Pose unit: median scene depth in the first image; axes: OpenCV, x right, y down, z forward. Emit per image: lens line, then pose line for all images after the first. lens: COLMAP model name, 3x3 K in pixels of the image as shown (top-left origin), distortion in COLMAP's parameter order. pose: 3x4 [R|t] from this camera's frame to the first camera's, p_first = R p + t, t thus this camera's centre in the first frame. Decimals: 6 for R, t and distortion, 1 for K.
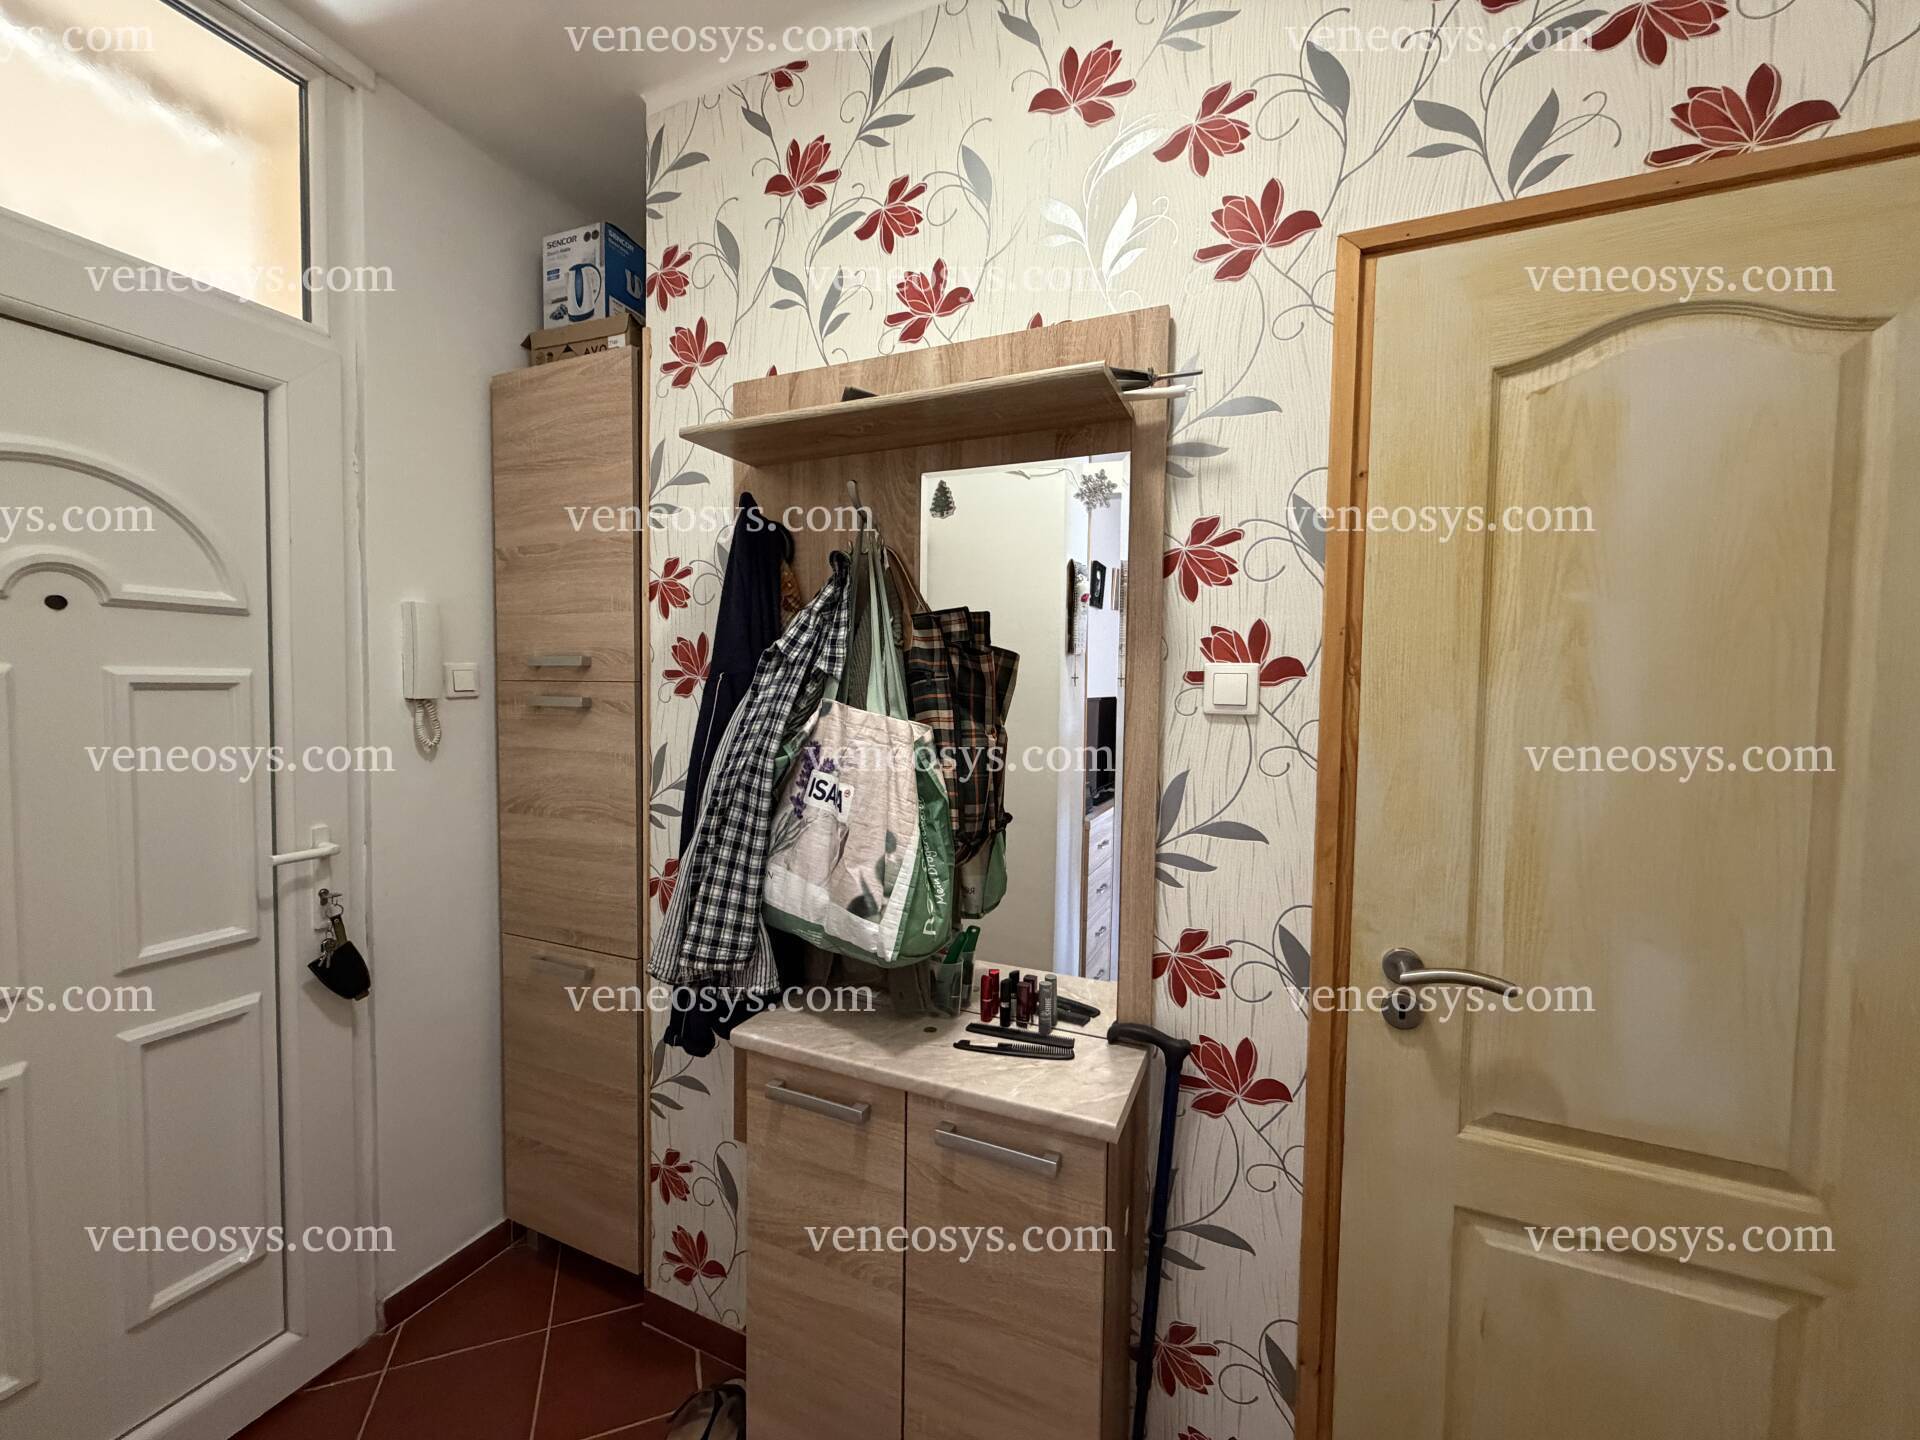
lens RADIAL K [[765.8, 0, 953.6], [0, 765.8, 714.0], [0, 0, 1]] dist [0.002296, 0.000340]
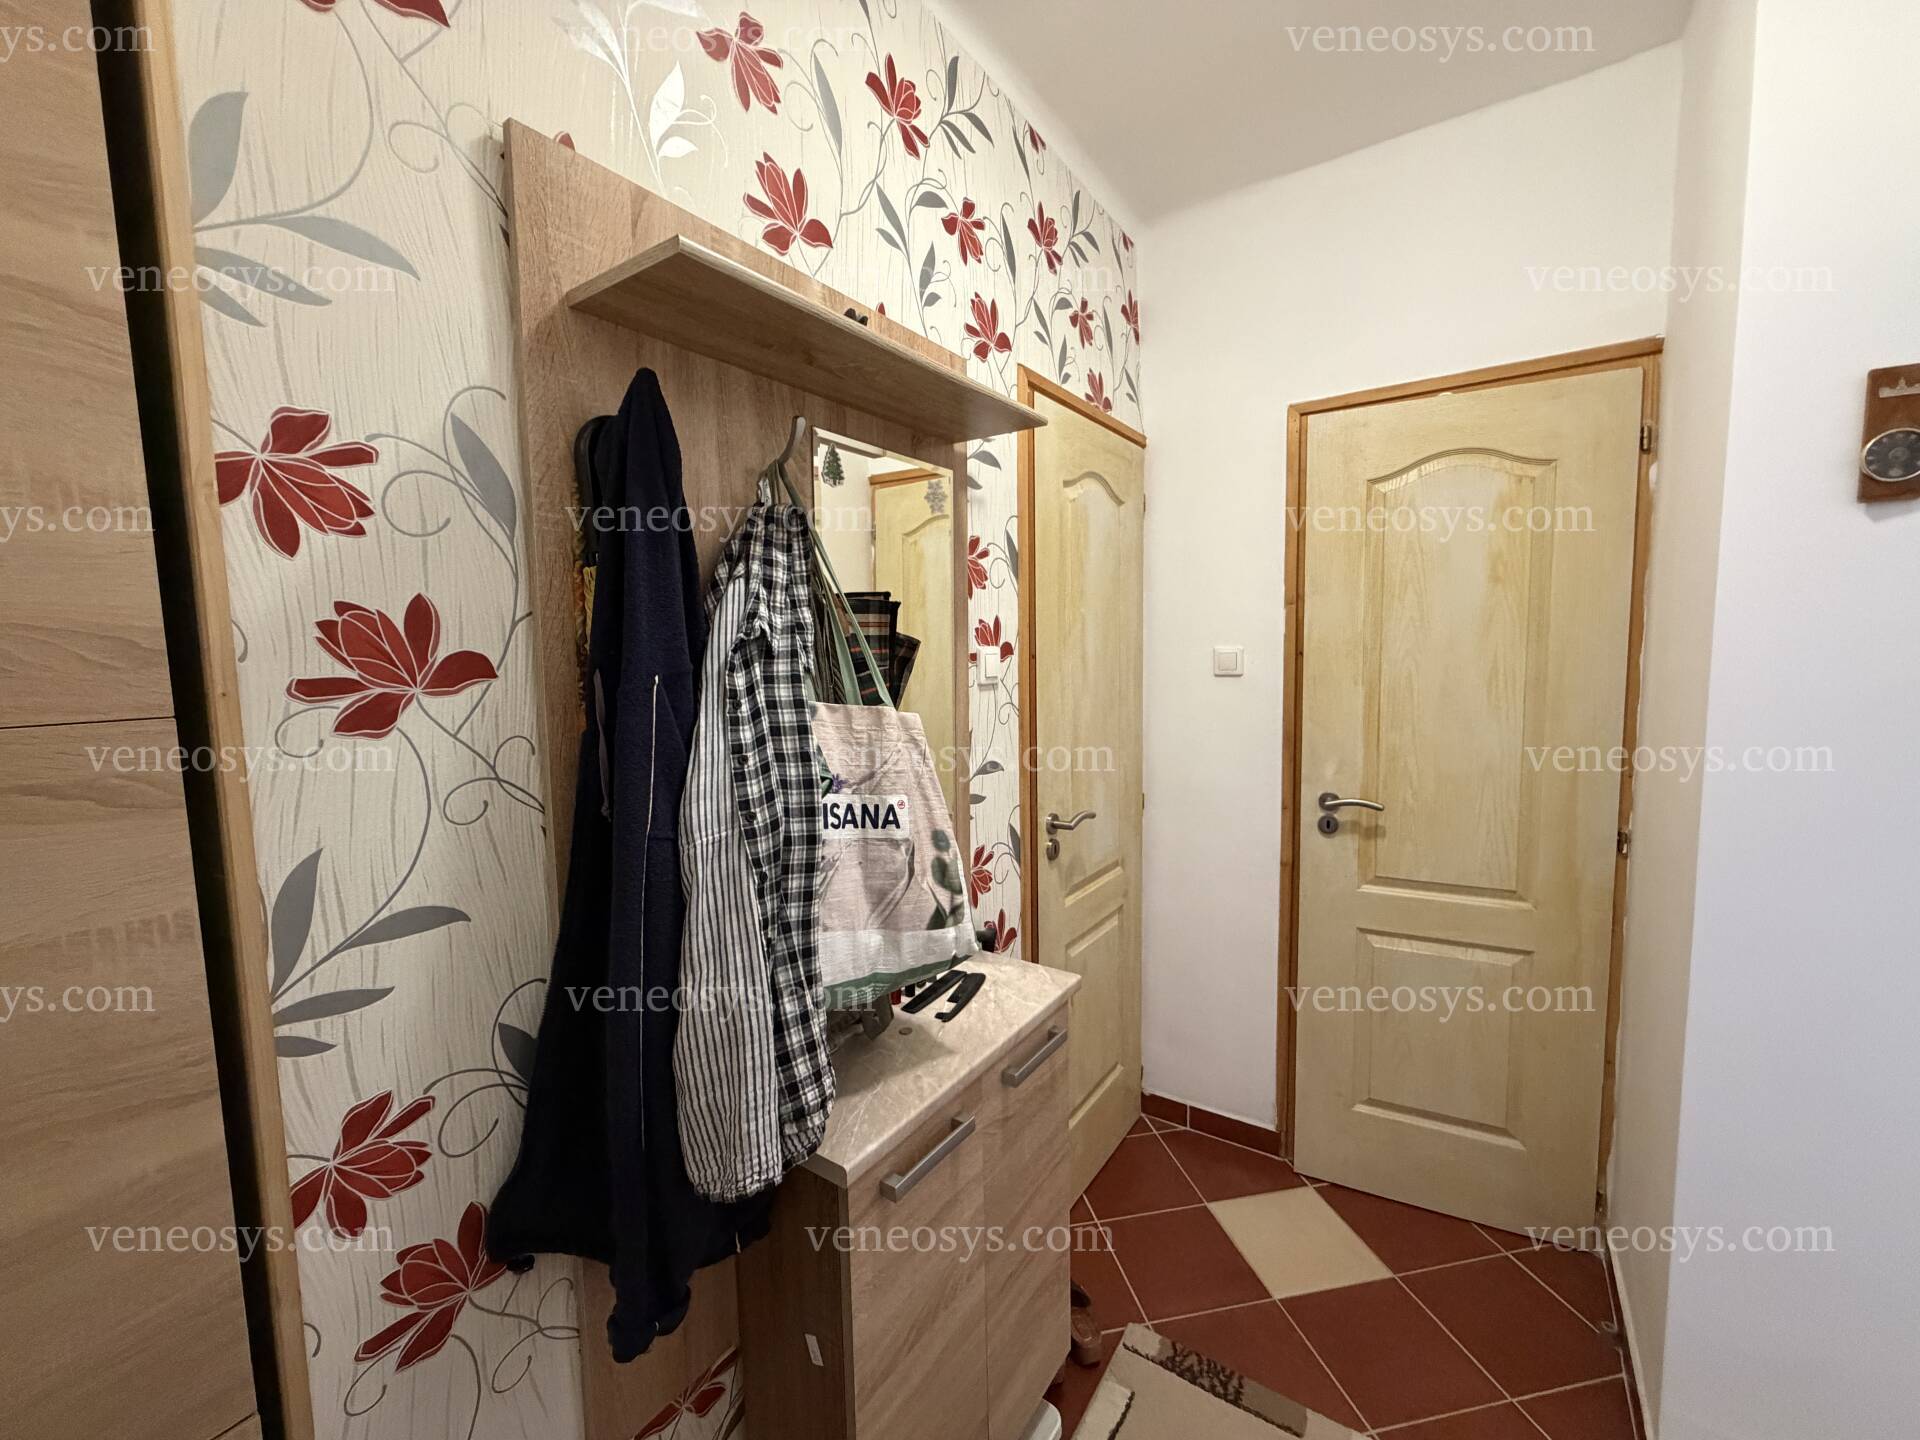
lens RADIAL K [[765.8, 0, 953.6], [0, 765.8, 714.0], [0, 0, 1]] dist [0.002296, 0.000340]
pose [[0.192124, -0.103811, 0.975865, -0.953361], [0.060729, 0.993741, 0.093757, -0.074779], [-0.979490, 0.041250, 0.197226, 0.760100]]
